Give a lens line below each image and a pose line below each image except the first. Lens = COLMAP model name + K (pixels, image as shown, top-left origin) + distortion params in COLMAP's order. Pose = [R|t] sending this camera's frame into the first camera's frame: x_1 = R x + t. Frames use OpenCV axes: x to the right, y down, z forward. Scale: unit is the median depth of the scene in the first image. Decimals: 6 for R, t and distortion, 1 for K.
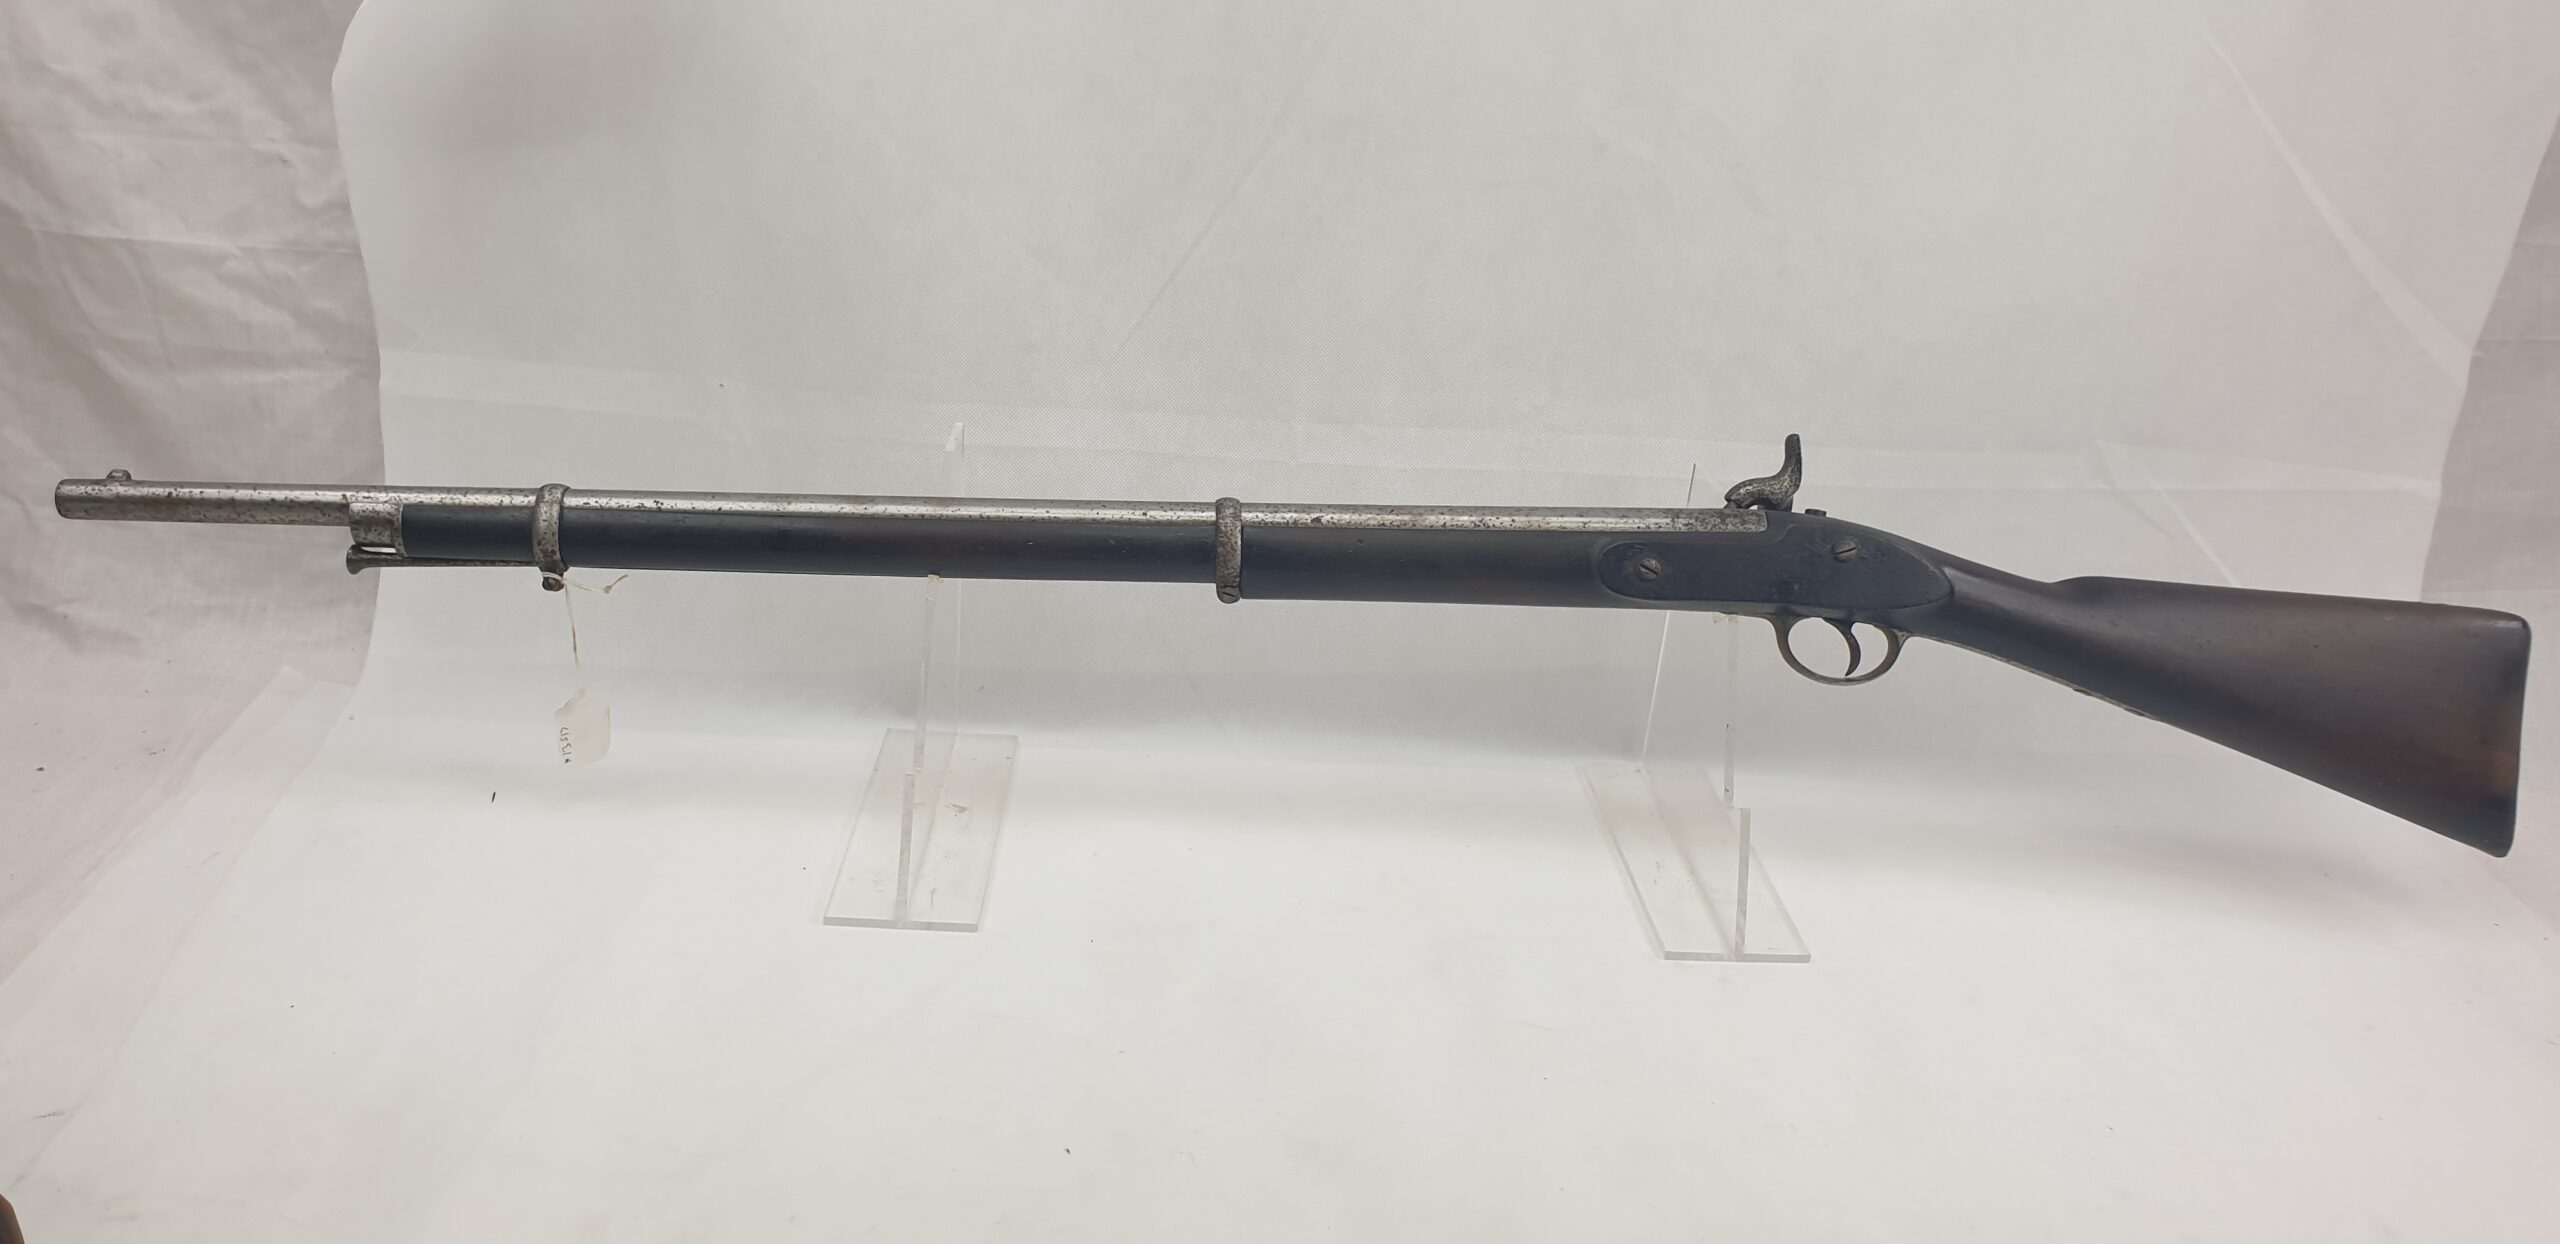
lens RADIAL K [[1849.7, 0, 1272.5], [0, 1849.7, 586.7], [0, 0, 1]] dist [0.006168, 0.007621]
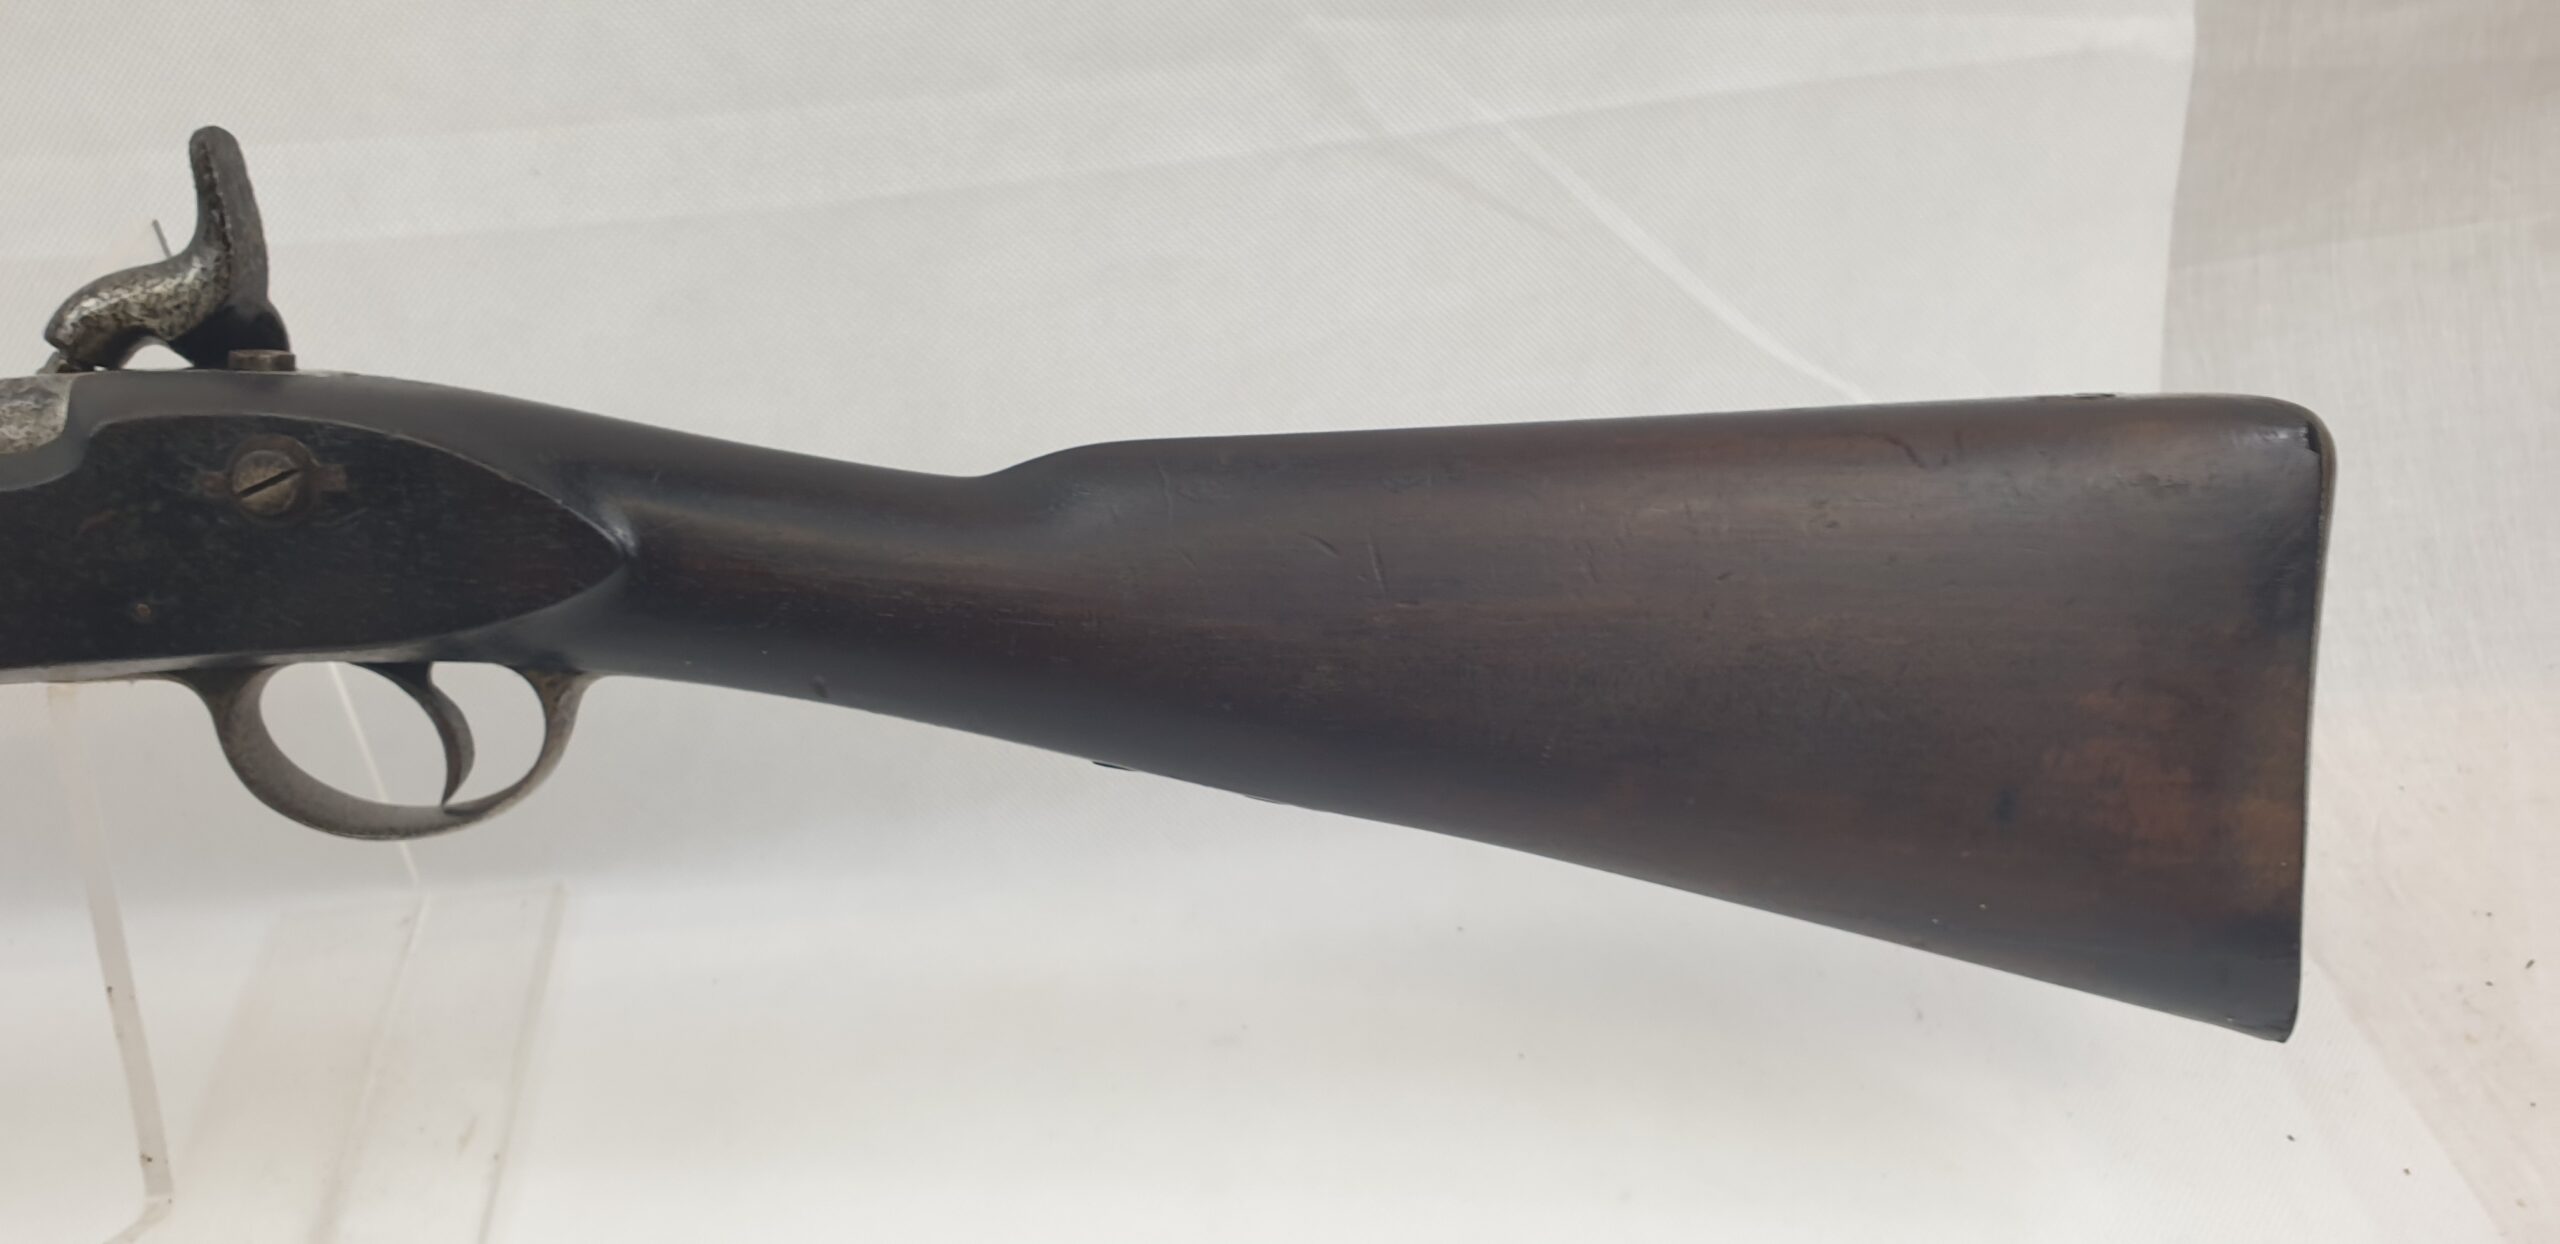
lens RADIAL K [[2022.8, 0, 1280.0], [0, 2022.8, 622.0], [0, 0, 1]] dist [0.045697, -0.002988]
pose [[0.992826, -0.119567, 0.000936, 0.478397], [0.116971, 0.972834, 0.199778, -0.046609], [-0.024798, -0.198235, 0.979841, 0.623453]]
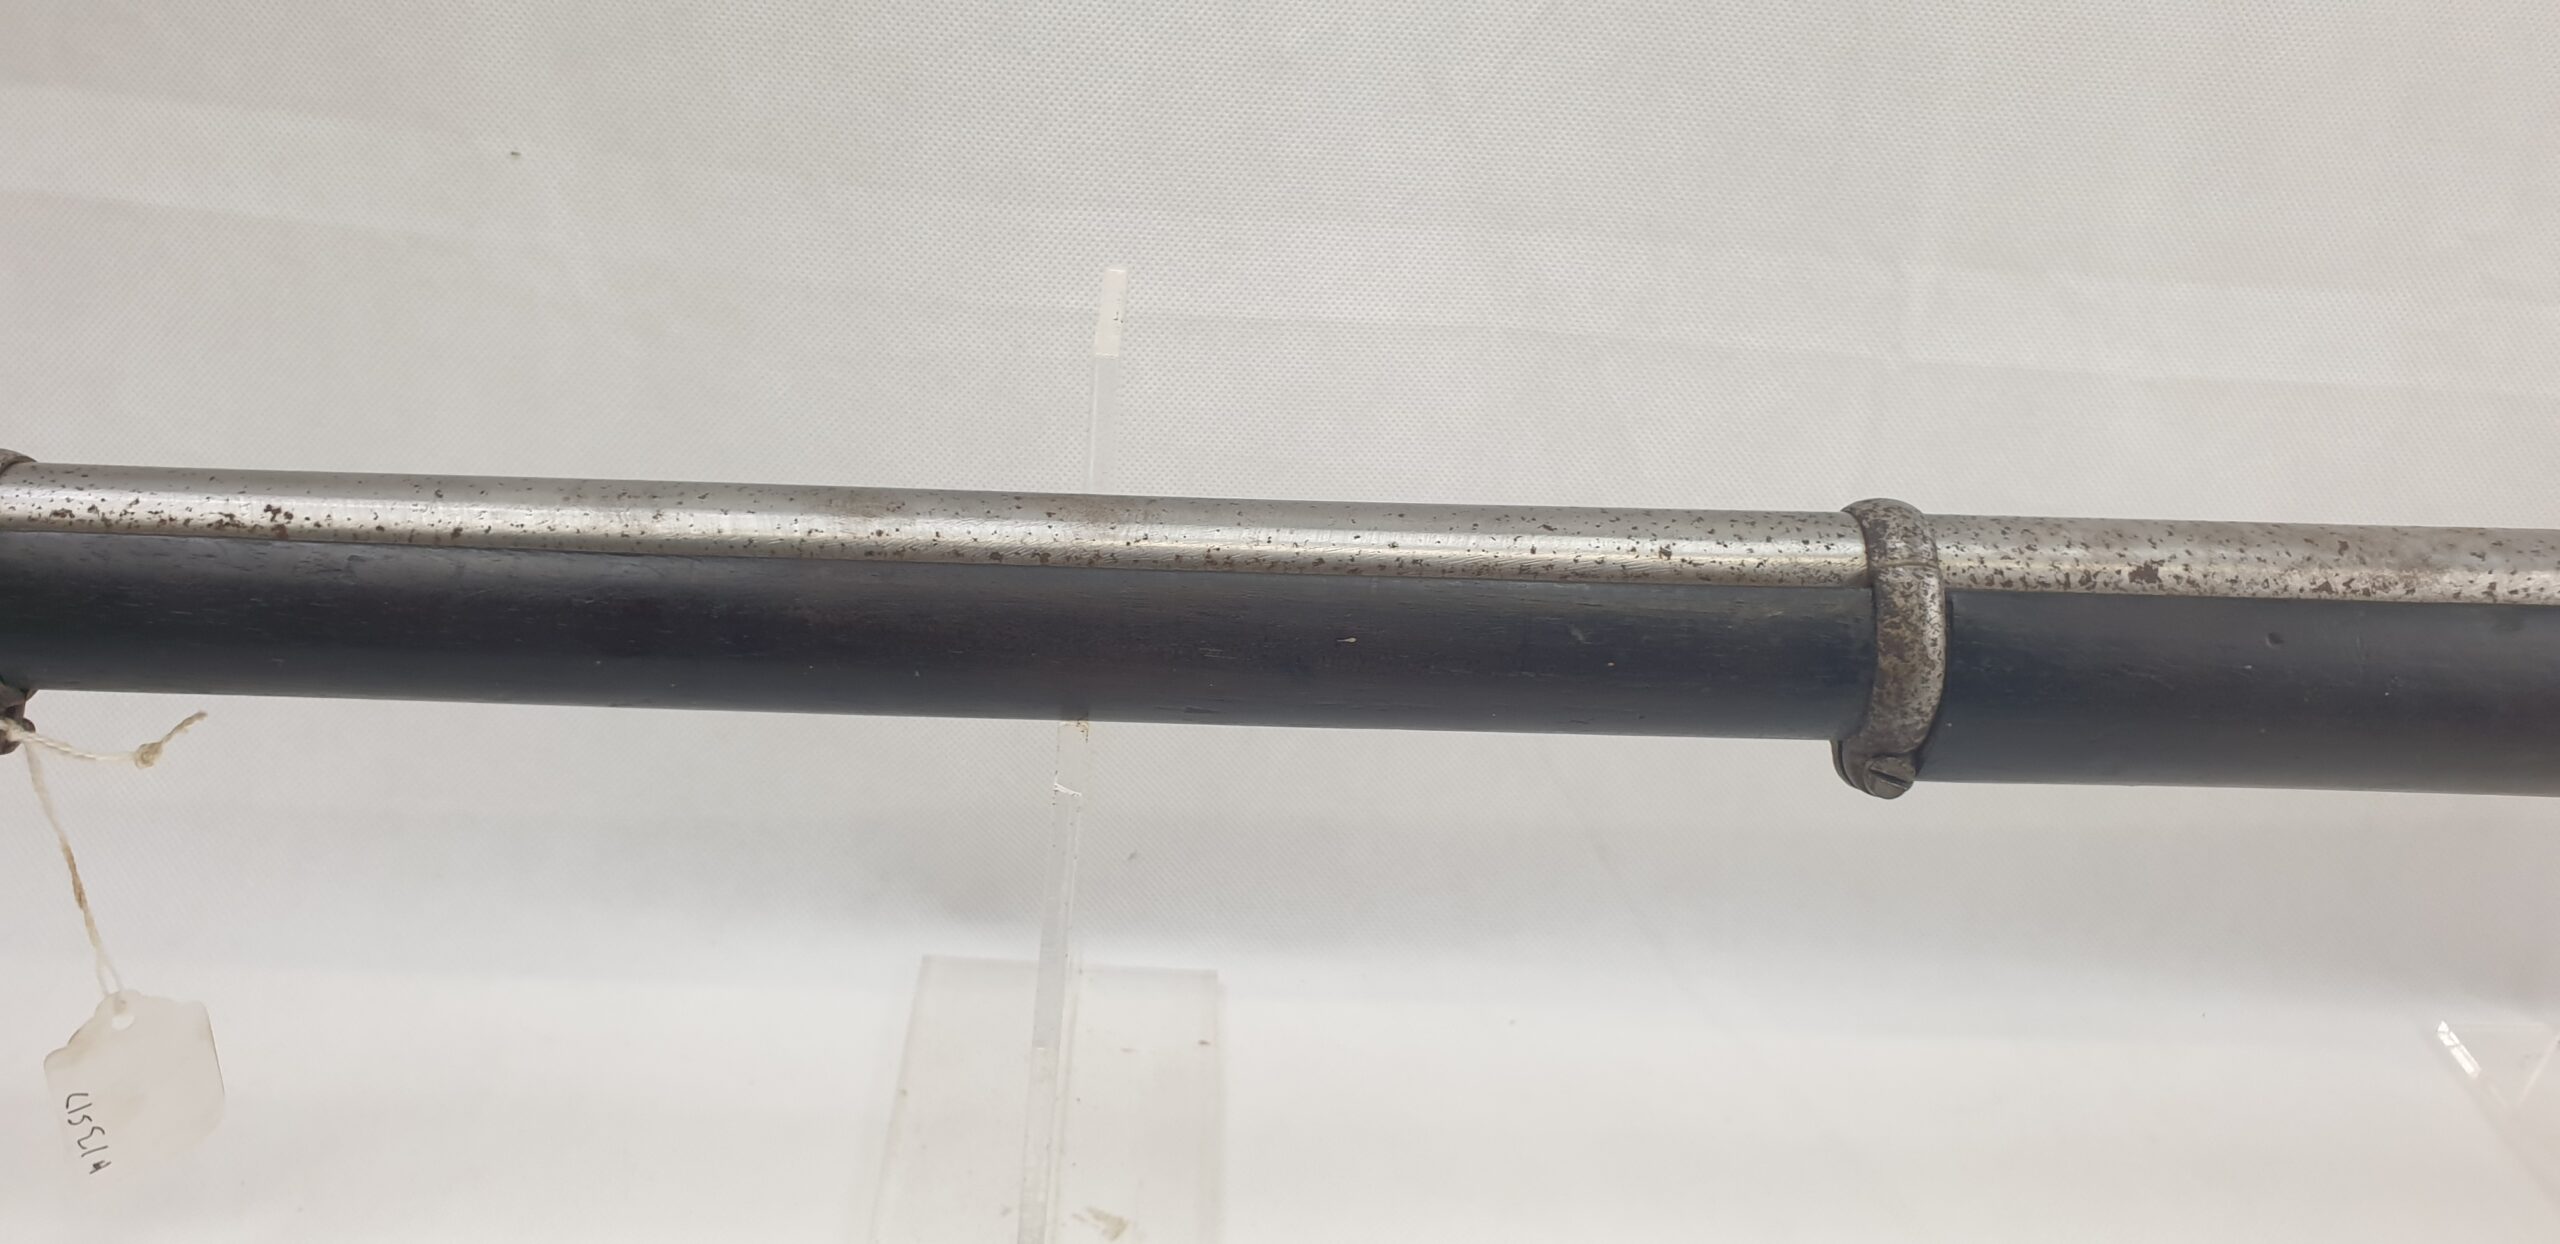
lens RADIAL K [[1972.1, 0, 1280.0], [0, 1972.1, 622.0], [0, 0, 1]] dist [-0.004859, 0.000635]
pose [[0.999871, 0.015890, 0.002272, -0.141420], [-0.016050, 0.991017, 0.132768, -0.073364], [-0.000142, -0.132788, 0.991144, 0.614594]]
